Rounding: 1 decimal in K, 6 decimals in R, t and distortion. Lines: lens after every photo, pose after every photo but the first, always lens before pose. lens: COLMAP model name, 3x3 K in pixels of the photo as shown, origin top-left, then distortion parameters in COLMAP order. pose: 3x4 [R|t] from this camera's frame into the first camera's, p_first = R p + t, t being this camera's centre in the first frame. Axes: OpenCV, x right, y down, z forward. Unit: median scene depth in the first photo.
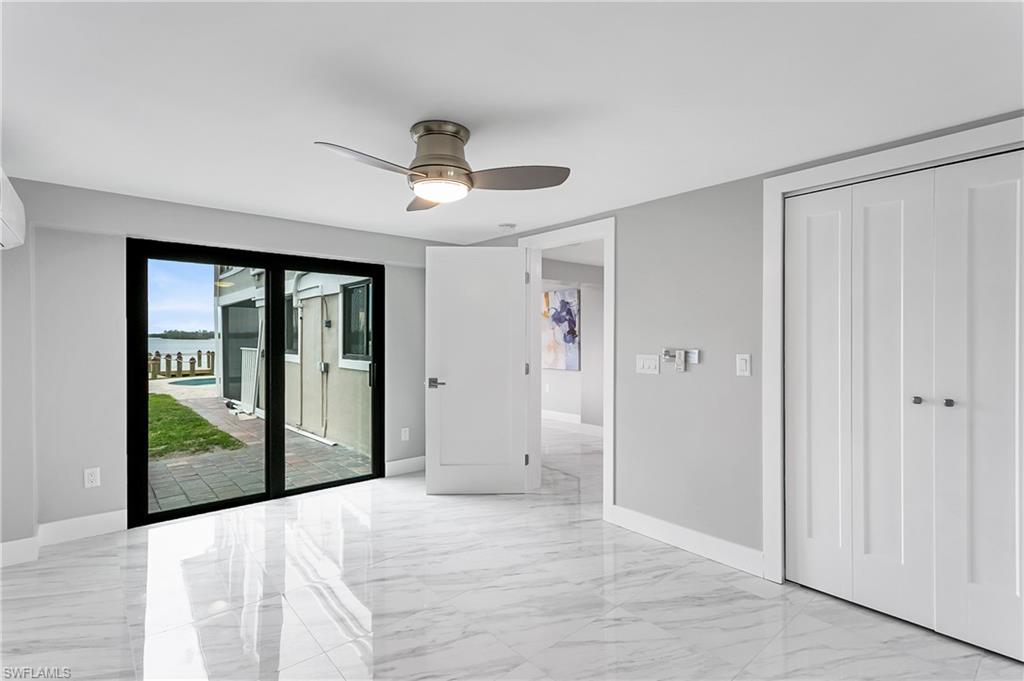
lens RADIAL K [[492.5, 0, 512.8], [0, 492.5, 337.2], [0, 0, 1]] dist [0.000124, -0.000255]
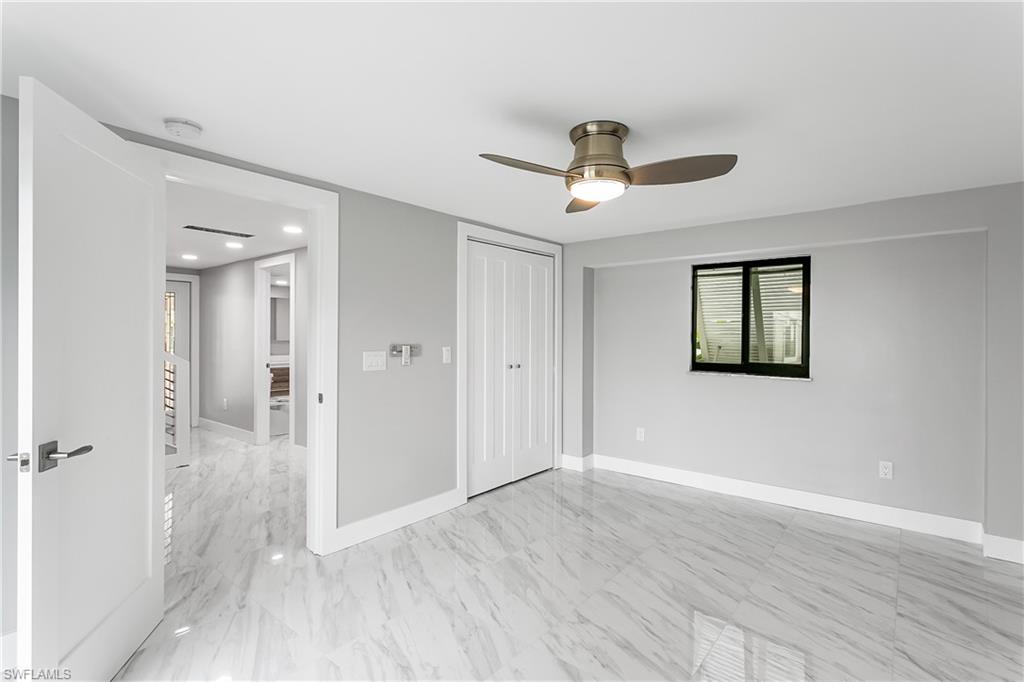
lens RADIAL K [[492.5, 0, 512.8], [0, 492.5, 337.7], [0, 0, 1]] dist [0.000124, -0.000255]
pose [[-0.178430, -0.006791, 0.983929, -0.827278], [-0.001351, 0.999977, 0.006657, 0.001262], [-0.983952, -0.000142, -0.178435, 1.017889]]
